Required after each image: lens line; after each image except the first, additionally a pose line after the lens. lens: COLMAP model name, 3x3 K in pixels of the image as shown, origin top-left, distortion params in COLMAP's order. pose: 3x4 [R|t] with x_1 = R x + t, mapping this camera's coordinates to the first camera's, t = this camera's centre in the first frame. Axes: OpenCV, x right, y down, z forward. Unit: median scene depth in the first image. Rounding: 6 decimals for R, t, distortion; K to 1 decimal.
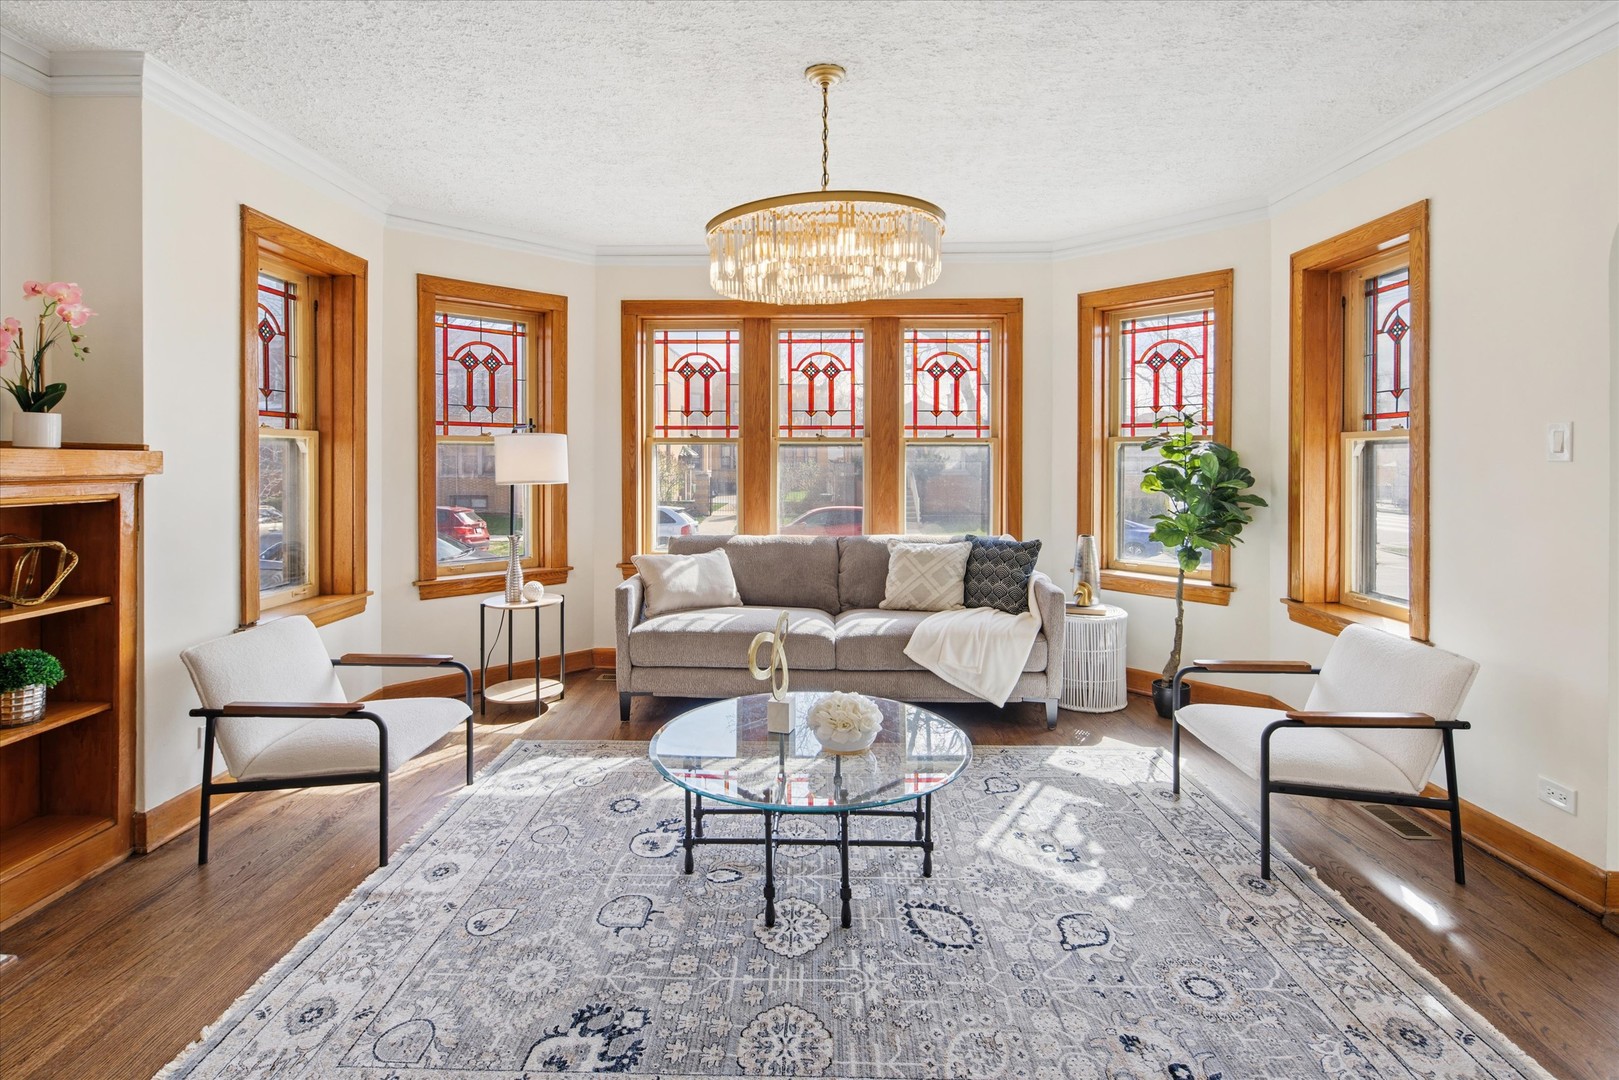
lens RADIAL K [[793.5, 0, 800.8], [0, 793.5, 461.9], [0, 0, 1]] dist [0.002393, -0.000998]
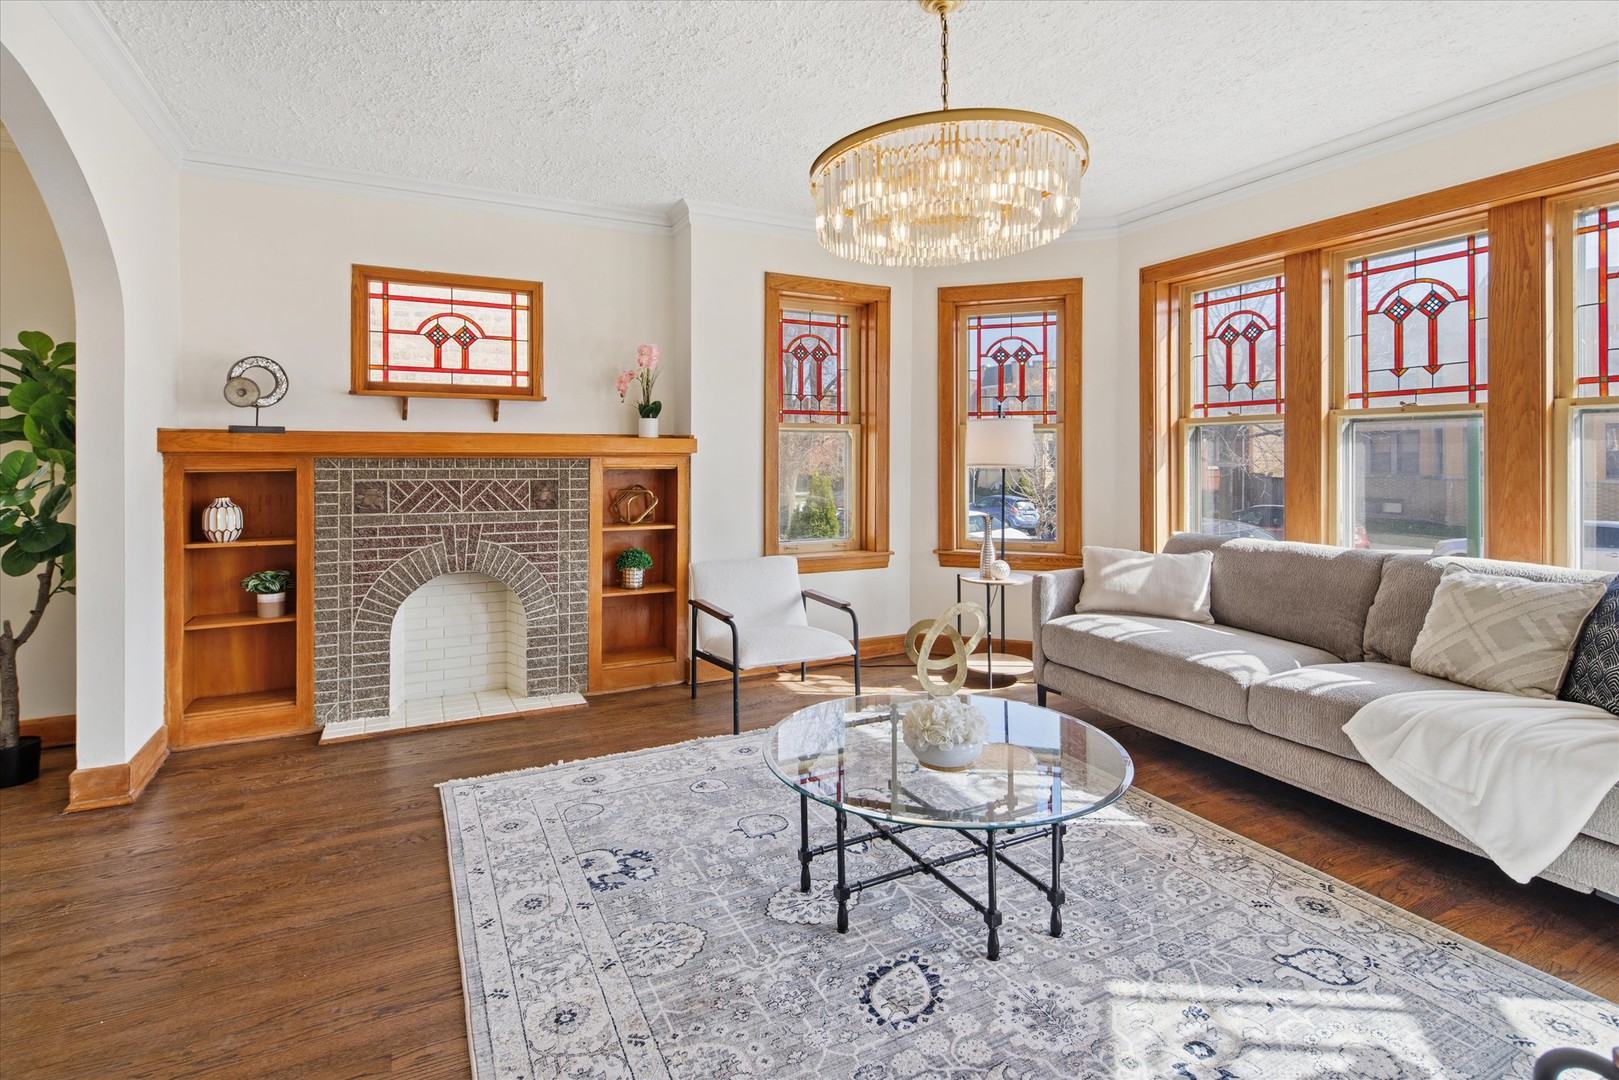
lens RADIAL K [[787.0, 0, 801.0], [0, 787.0, 458.7], [0, 0, 1]] dist [0.002998, -0.000554]
pose [[0.468042, -0.000737, -0.883706, 0.460986], [-0.001462, 0.999998, -0.001608, 0.018390], [0.883705, 0.002045, 0.468040, 0.284742]]
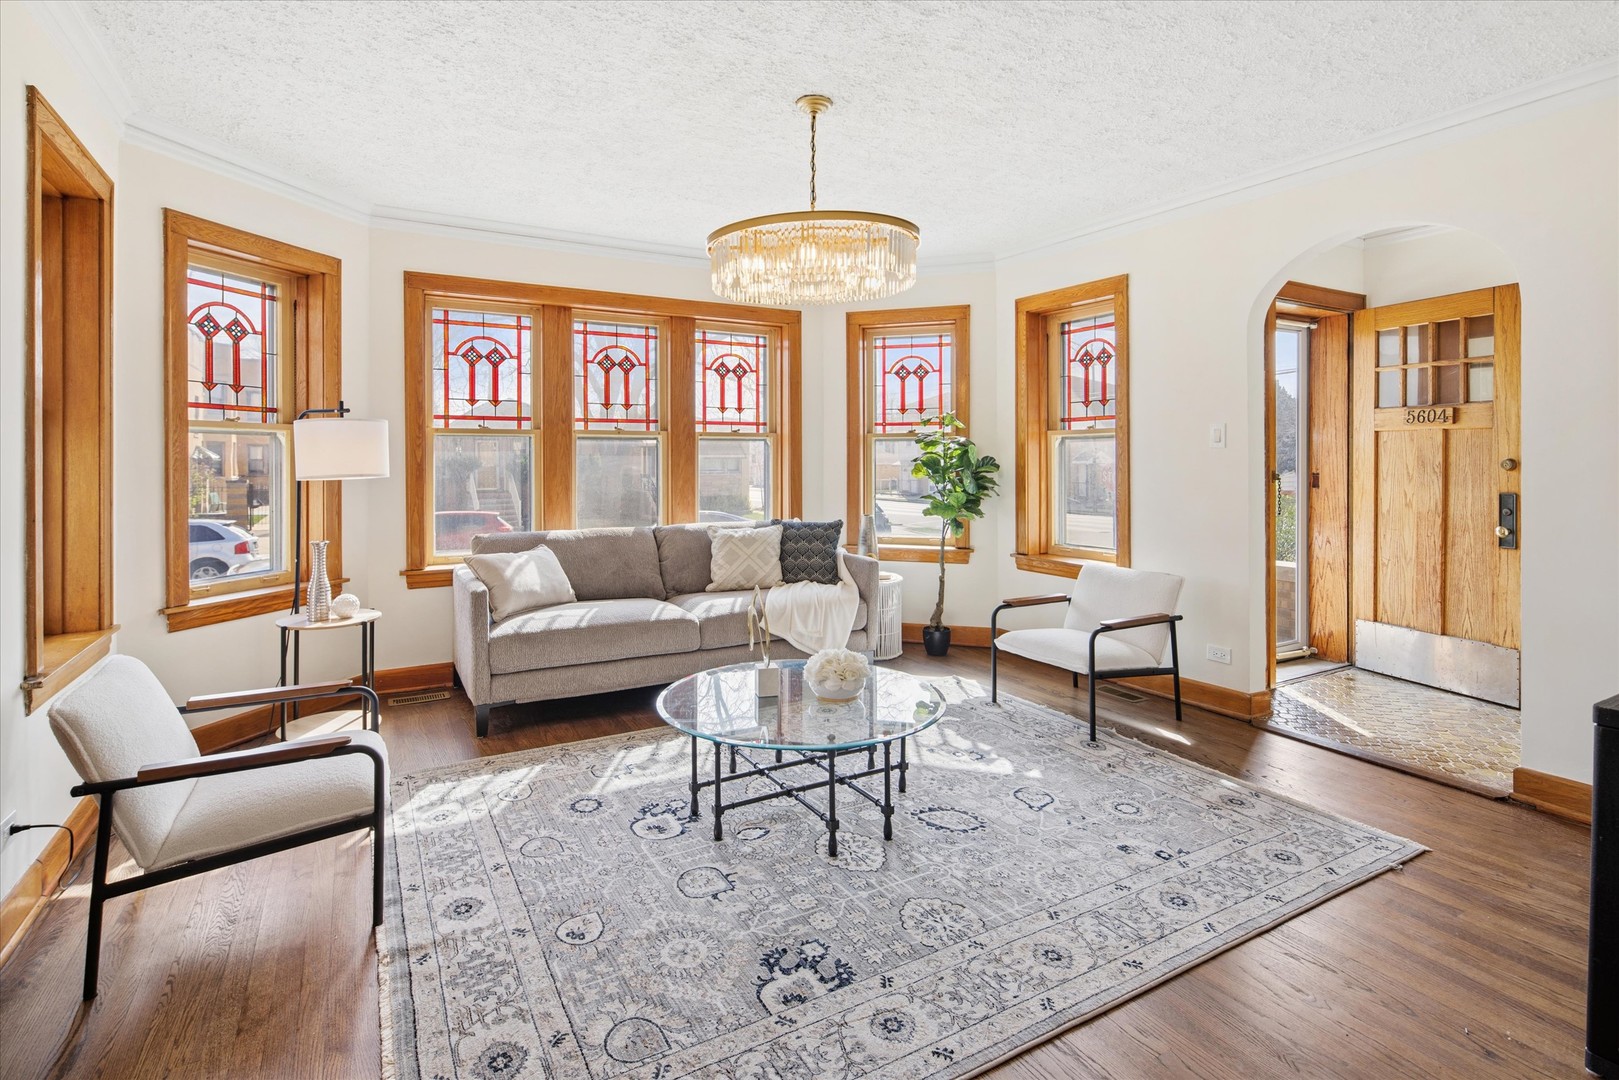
lens RADIAL K [[787.0, 0, 801.0], [0, 787.0, 458.7], [0, 0, 1]] dist [0.002998, -0.000554]
pose [[0.859502, -0.002711, 0.511126, -0.351804], [0.006531, 0.999963, -0.005679, 0.014722], [-0.511091, 0.008219, 0.859487, 0.032108]]
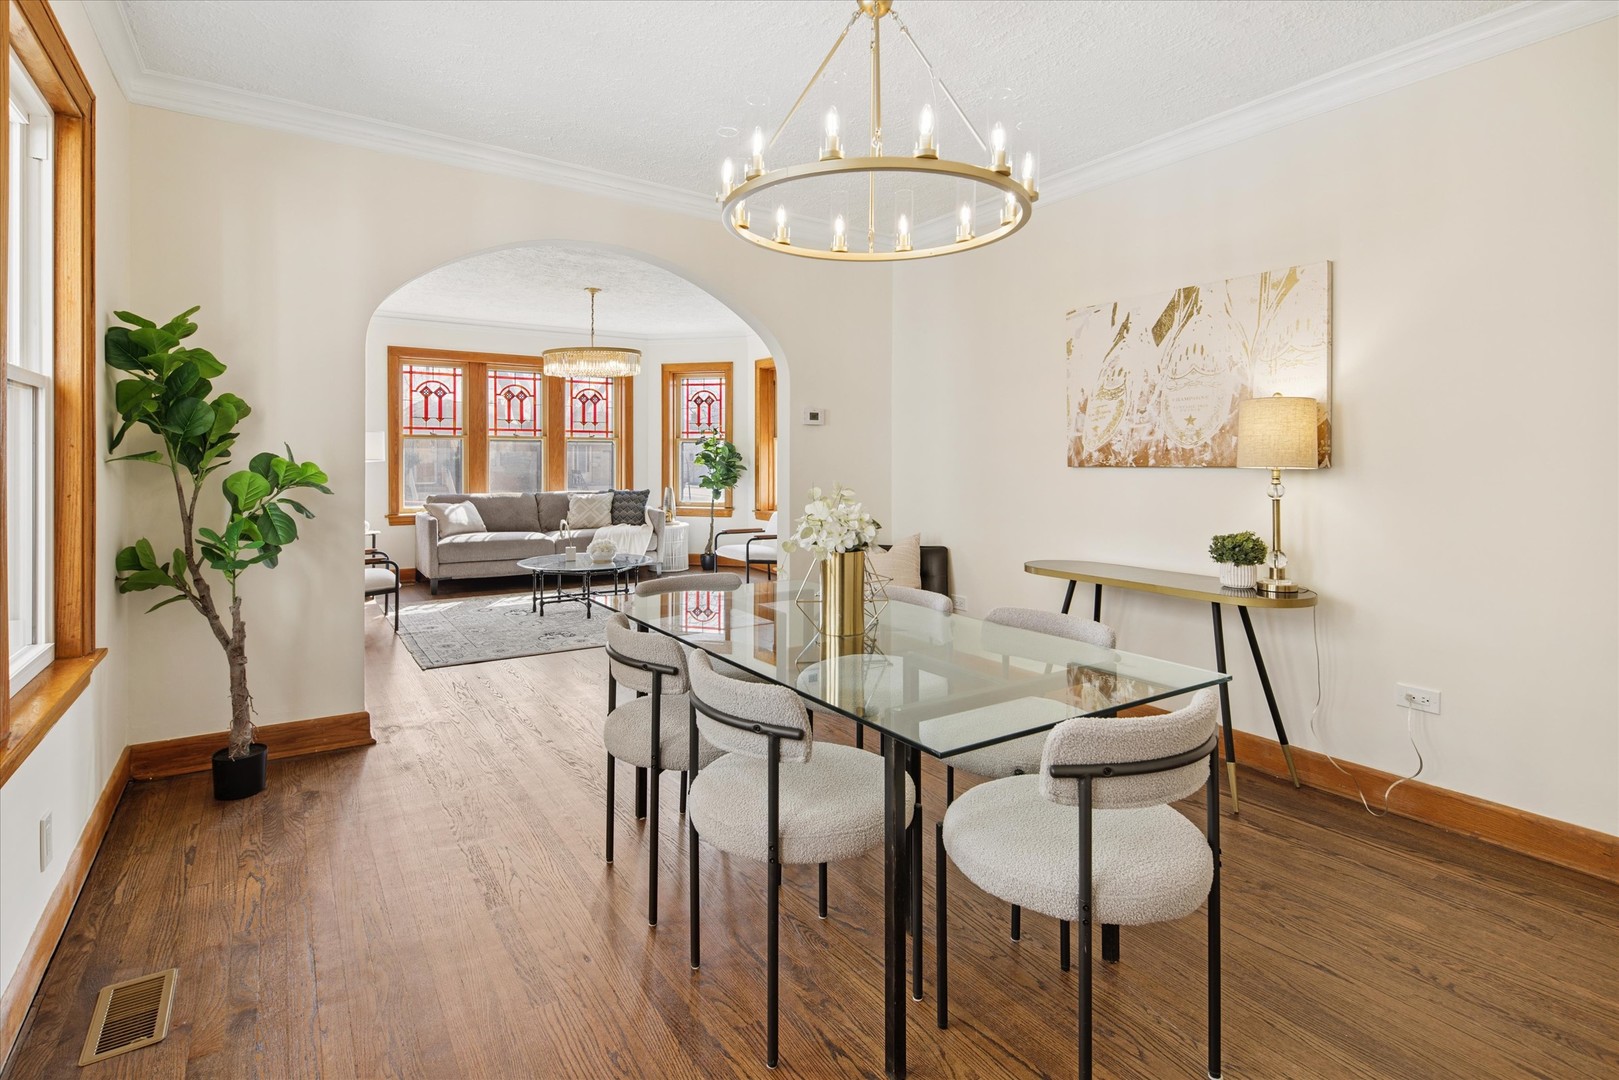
lens RADIAL K [[787.0, 0, 801.0], [0, 787.0, 458.7], [0, 0, 1]] dist [0.002998, -0.000554]
pose [[0.822218, 0.000315, 0.569173, -0.523261], [0.002688, 0.999987, -0.004437, 0.031881], [-0.569167, 0.005178, 0.822206, -0.866695]]
